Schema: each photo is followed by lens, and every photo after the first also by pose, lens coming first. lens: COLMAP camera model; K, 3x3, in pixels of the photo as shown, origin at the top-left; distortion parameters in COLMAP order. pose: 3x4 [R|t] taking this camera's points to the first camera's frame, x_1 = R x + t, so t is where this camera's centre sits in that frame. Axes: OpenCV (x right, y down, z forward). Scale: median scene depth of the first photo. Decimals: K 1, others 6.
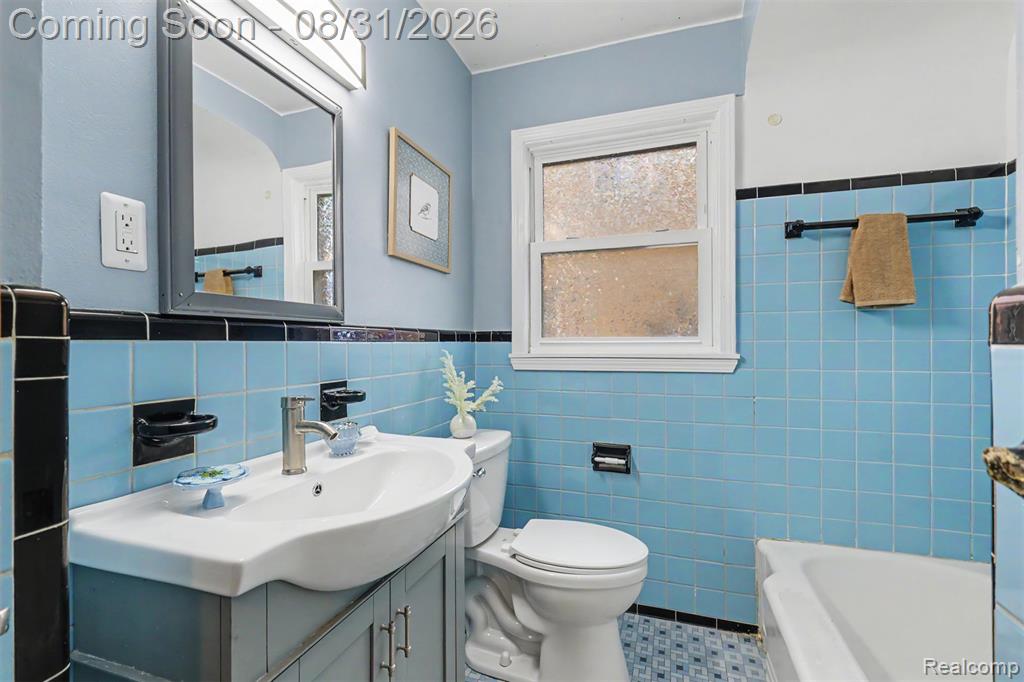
lens RADIAL K [[453.6, 0, 519.6], [0, 453.6, 344.8], [0, 0, 1]] dist [0.002855, 0.000185]
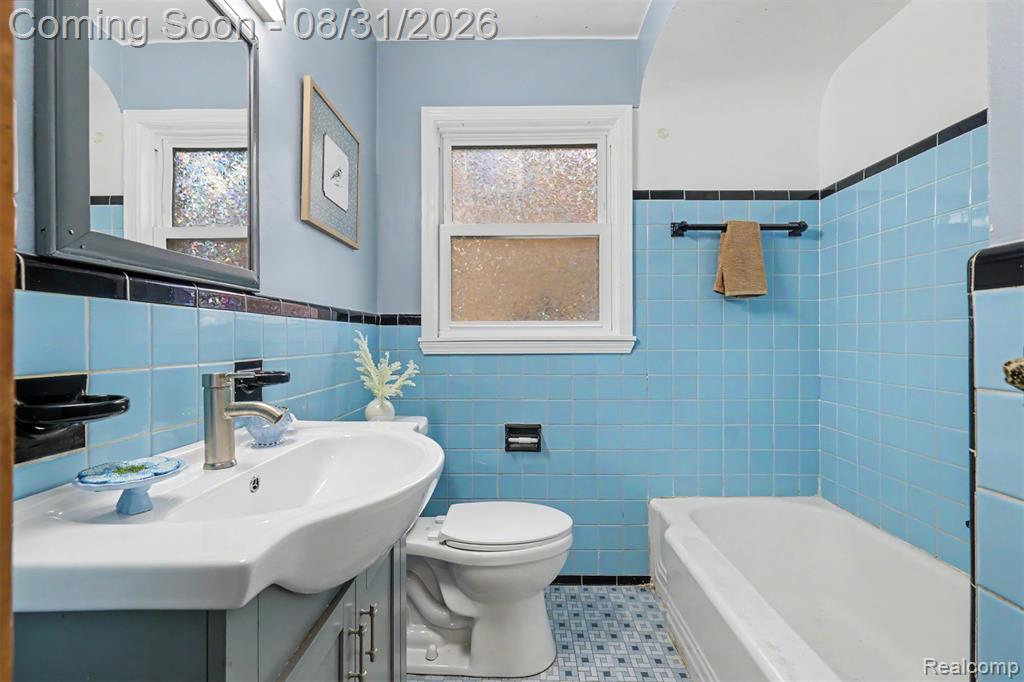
lens RADIAL K [[445.6, 0, 514.6], [0, 445.6, 339.9], [0, 0, 1]] dist [0.003534, 0.000388]
pose [[0.949927, 0.001692, 0.312469, -0.161208], [0.000028, 0.999985, -0.005500, 0.038417], [-0.312473, 0.005233, 0.949912, 0.048228]]
